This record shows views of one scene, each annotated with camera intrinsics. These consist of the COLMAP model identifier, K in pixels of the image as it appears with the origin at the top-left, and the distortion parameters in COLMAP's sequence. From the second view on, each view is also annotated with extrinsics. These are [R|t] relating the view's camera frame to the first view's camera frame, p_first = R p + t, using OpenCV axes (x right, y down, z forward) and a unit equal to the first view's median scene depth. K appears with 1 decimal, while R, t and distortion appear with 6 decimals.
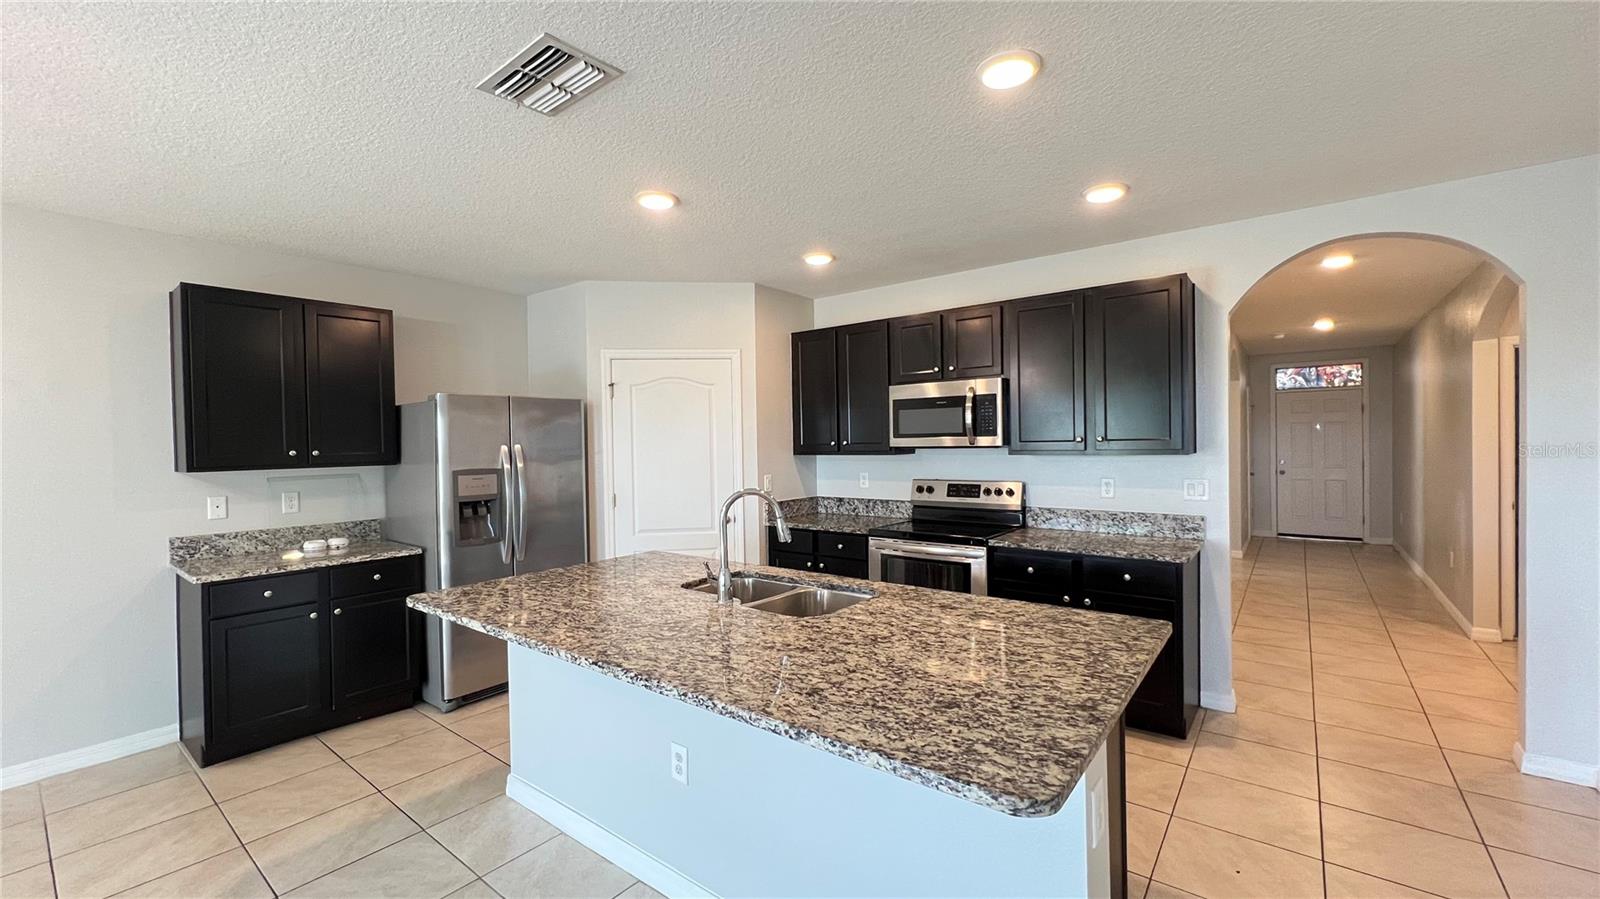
lens RADIAL K [[639.1, 0, 793.2], [0, 639.1, 449.7], [0, 0, 1]] dist [-0.000903, 0.000631]
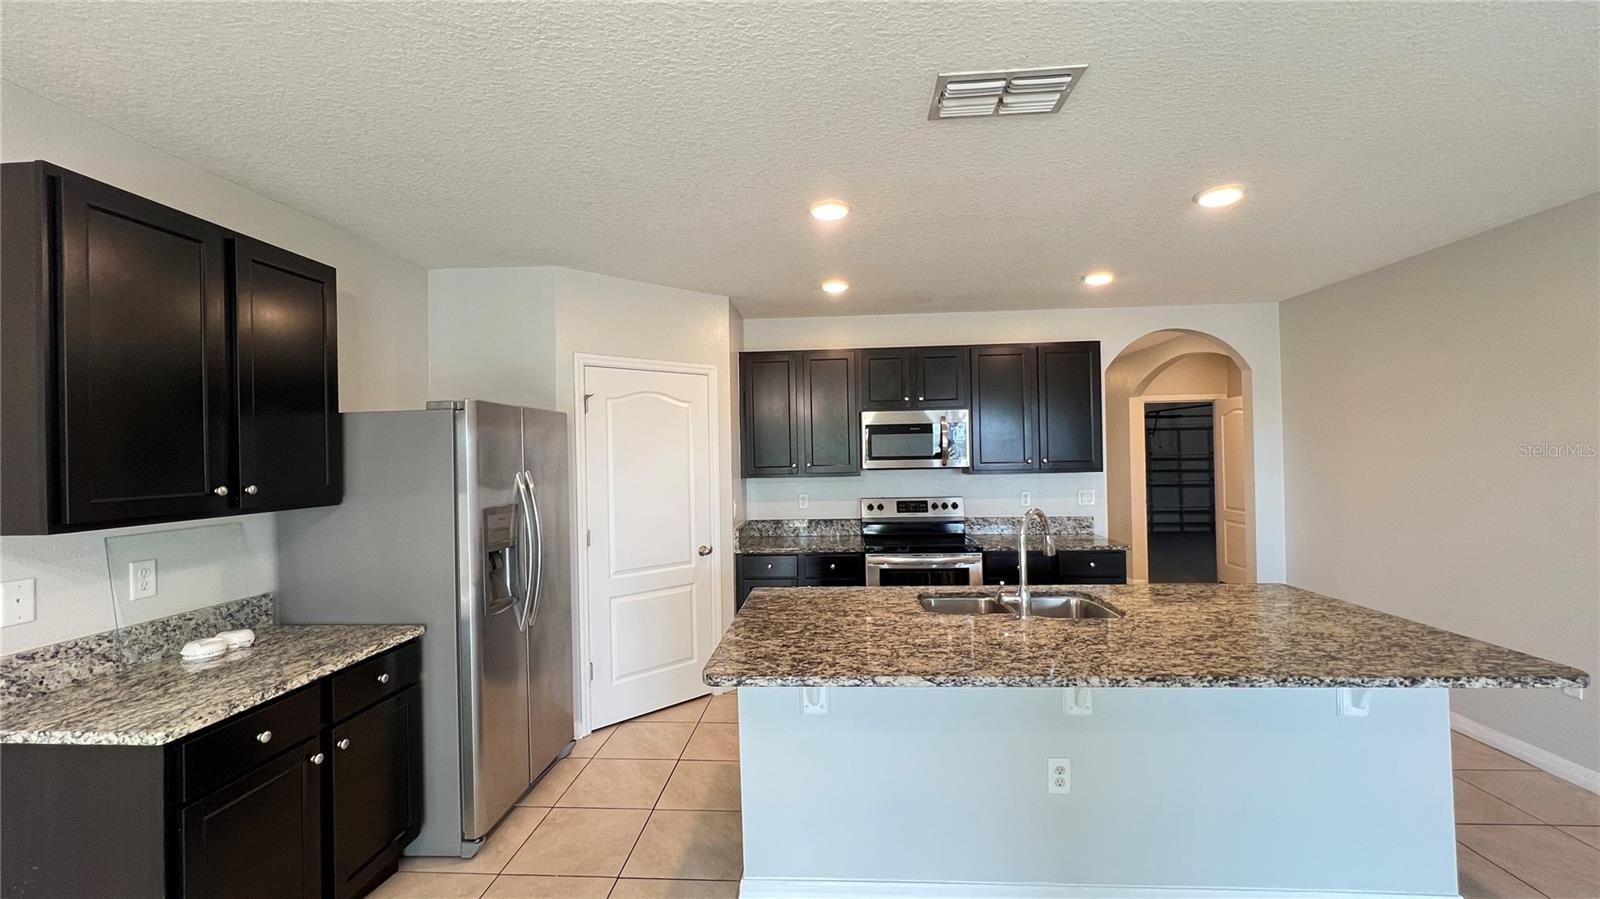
lens RADIAL K [[639.1, 0, 794.1], [0, 639.1, 448.5], [0, 0, 1]] dist [-0.000903, 0.000631]
pose [[0.824736, 0.007001, 0.565475, -0.615621], [0.012186, 0.999471, -0.030147, -0.008074], [-0.565387, 0.031755, 0.824214, 0.203860]]
